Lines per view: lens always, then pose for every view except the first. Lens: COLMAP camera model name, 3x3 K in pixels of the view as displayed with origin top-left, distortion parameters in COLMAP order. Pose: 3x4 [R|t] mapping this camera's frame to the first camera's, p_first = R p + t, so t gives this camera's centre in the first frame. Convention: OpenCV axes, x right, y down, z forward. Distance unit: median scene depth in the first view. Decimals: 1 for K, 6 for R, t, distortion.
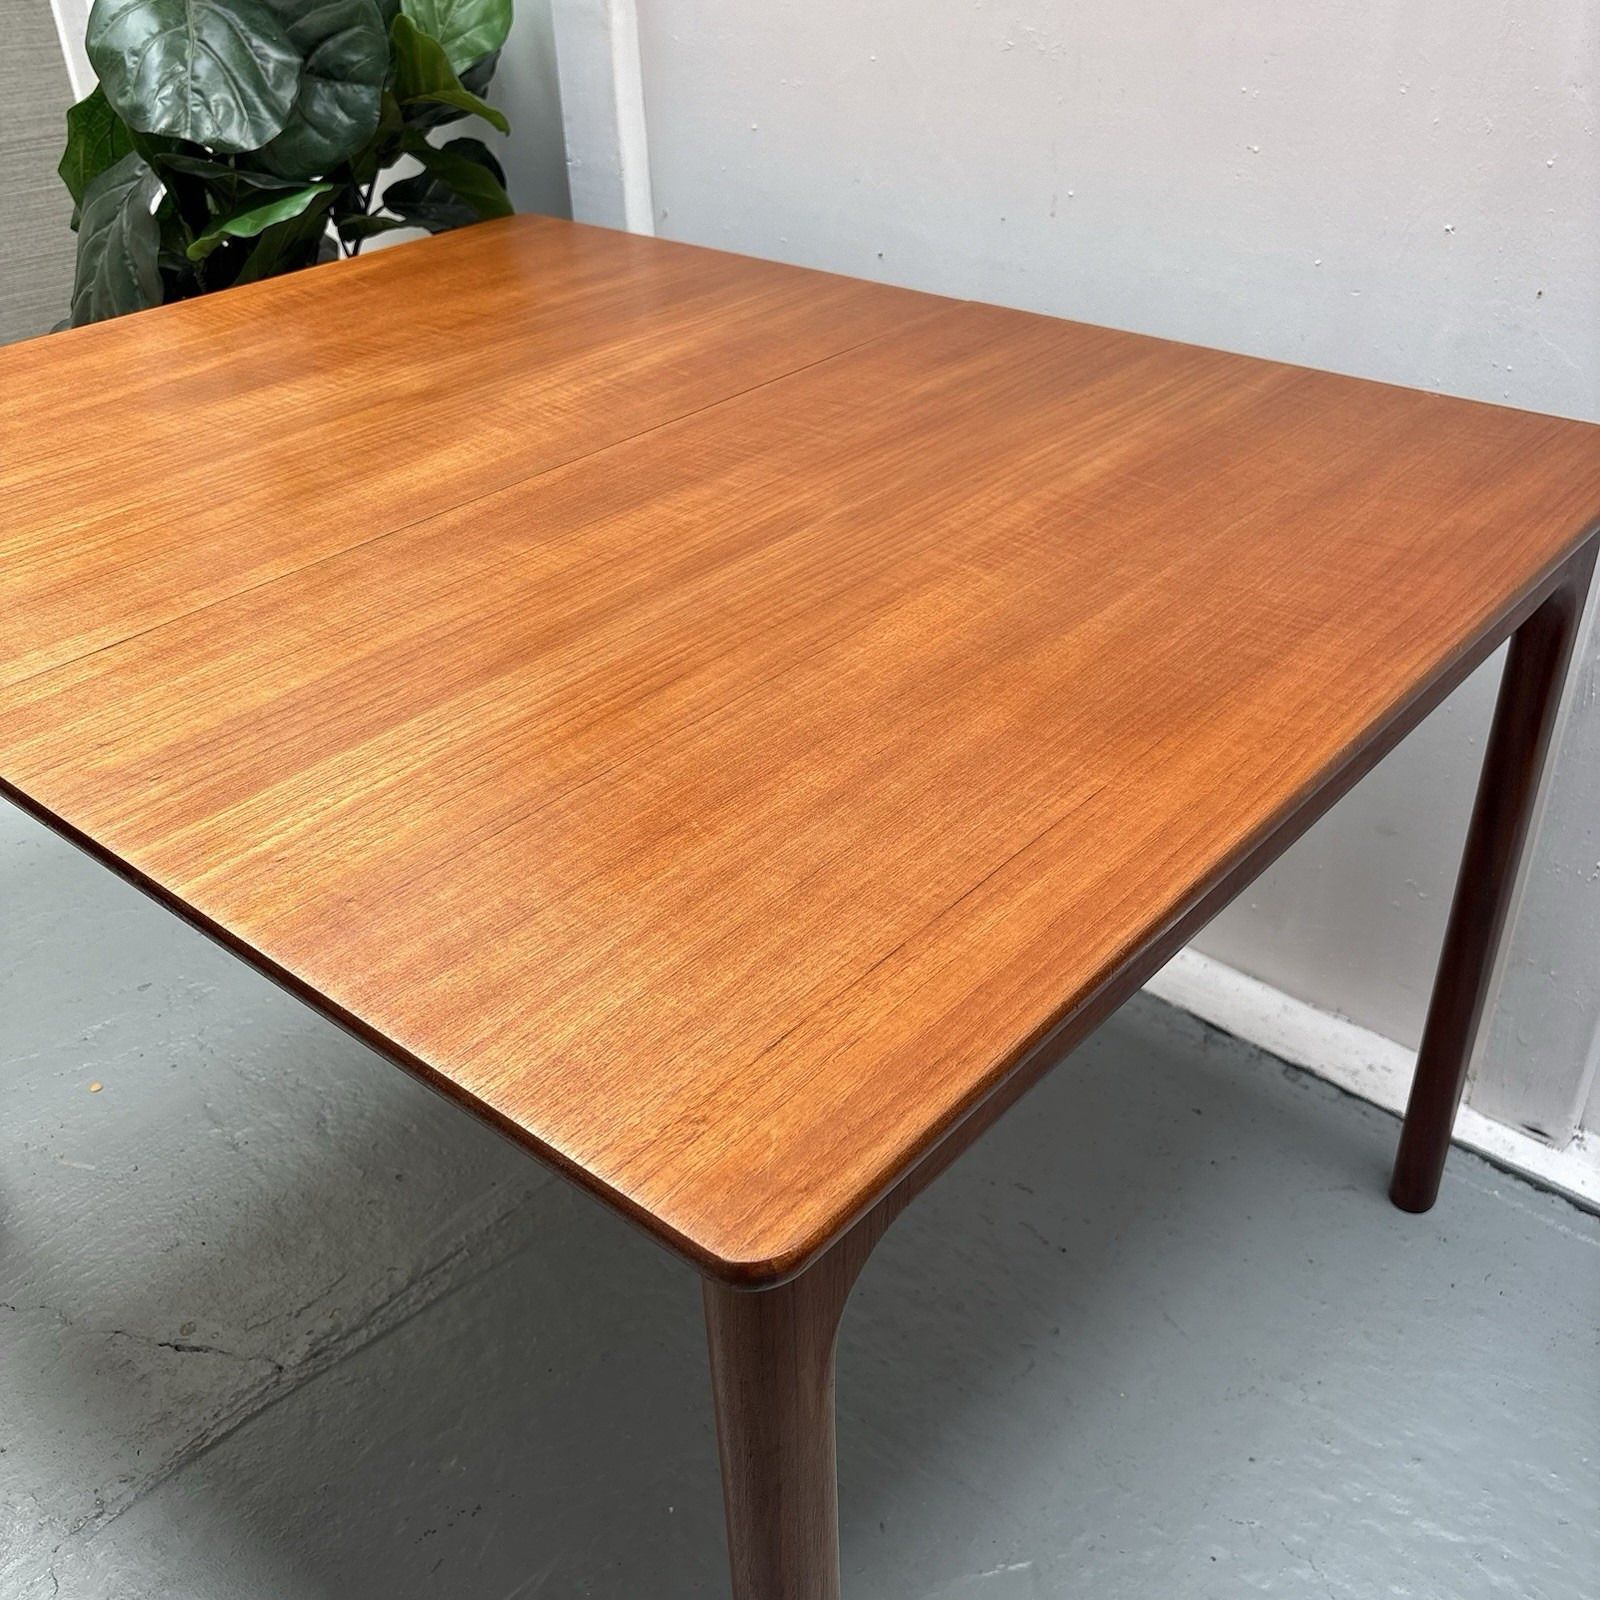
lens RADIAL K [[1629.6, 0, 814.8], [0, 1629.6, 814.8], [0, 0, 1]] dist [0.019112, 0.000000]
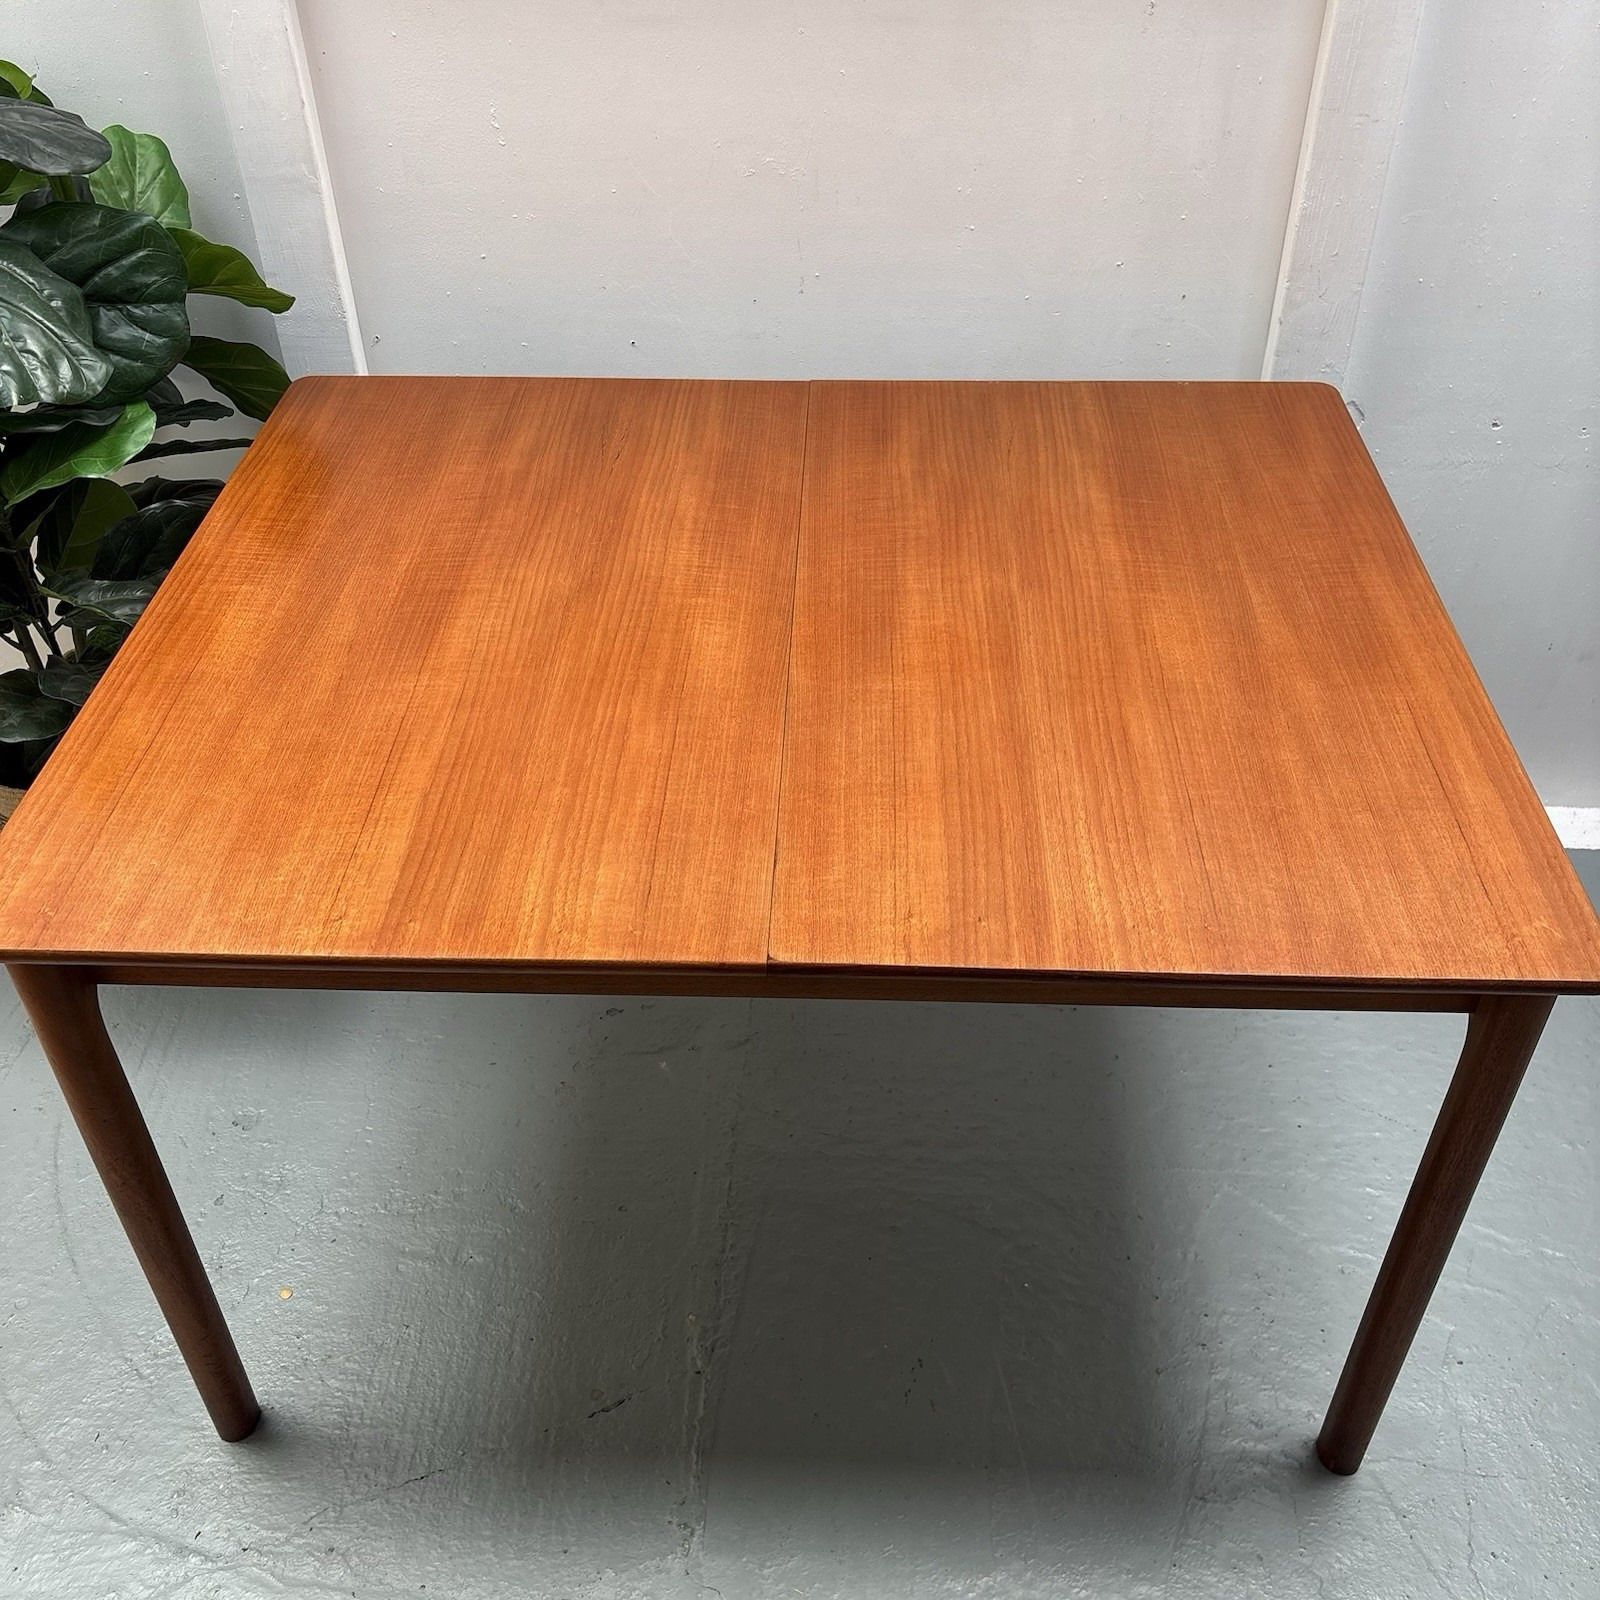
lens RADIAL K [[1629.6, 0, 807.6], [0, 1629.6, 796.5], [0, 0, 1]] dist [0.019112, 0.000000]
pose [[0.783197, -0.376298, 0.494977, -0.861187], [0.328868, 0.926308, 0.183846, -0.317424], [-0.527682, 0.018794, 0.849234, -0.115736]]
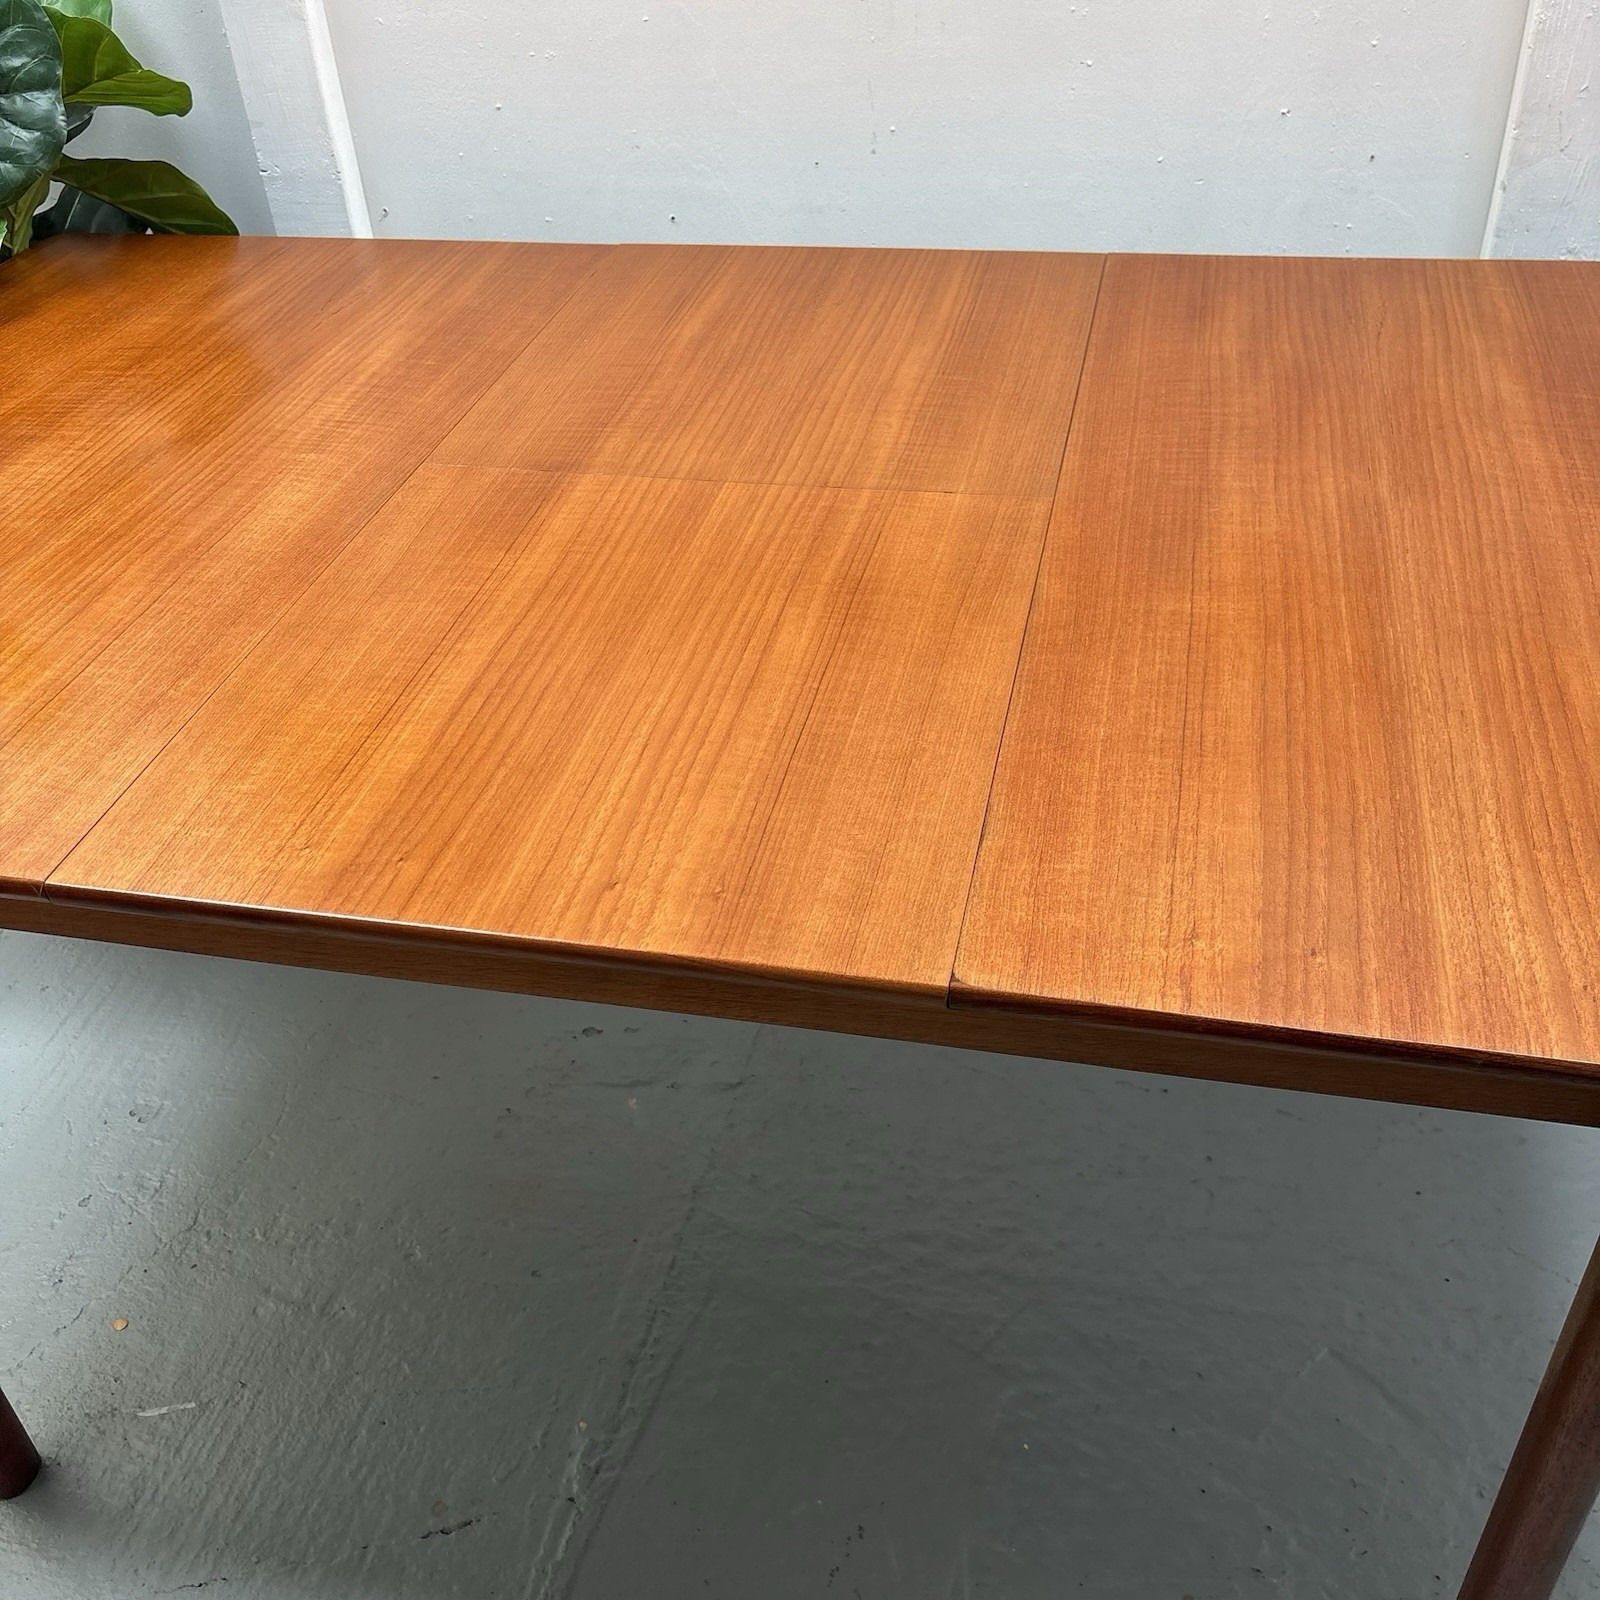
lens RADIAL K [[1629.6, 0, 793.8], [0, 1629.6, 808.8], [0, 0, 1]] dist [0.019112, 0.000000]
pose [[0.885703, -0.295009, 0.358469, -0.674243], [0.277708, 0.955433, 0.100131, -0.187473], [-0.372033, 0.010863, 0.928156, 0.204026]]
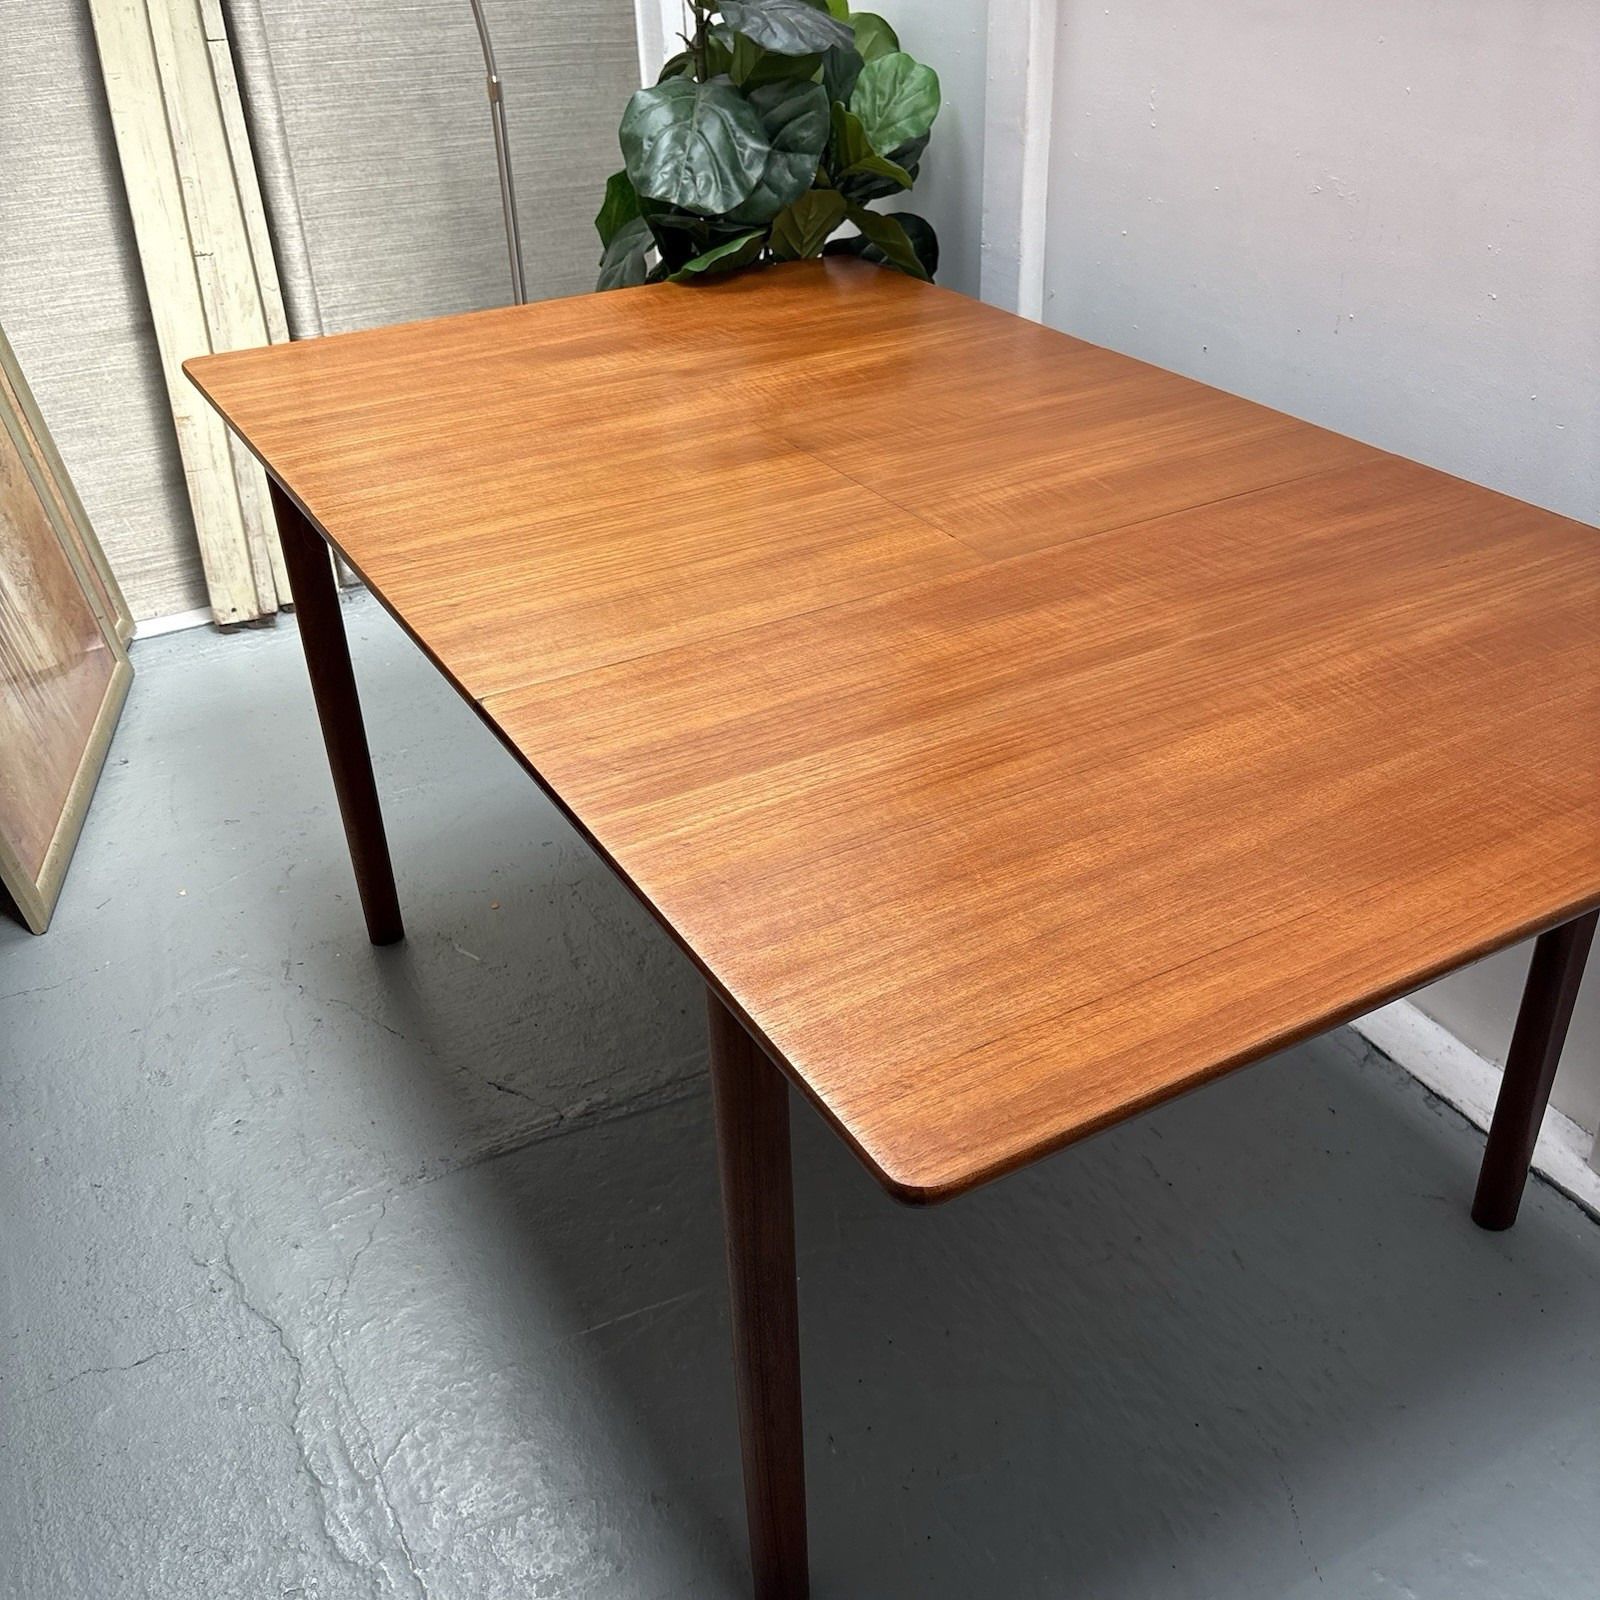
lens RADIAL K [[1629.6, 0, 803.8], [0, 1629.6, 807.0], [0, 0, 1]] dist [0.019112, 0.000000]
pose [[0.939035, 0.180175, -0.292830, 0.112116], [-0.185152, 0.982650, 0.010876, -0.025039], [0.289709, 0.044005, 0.956103, -0.199568]]
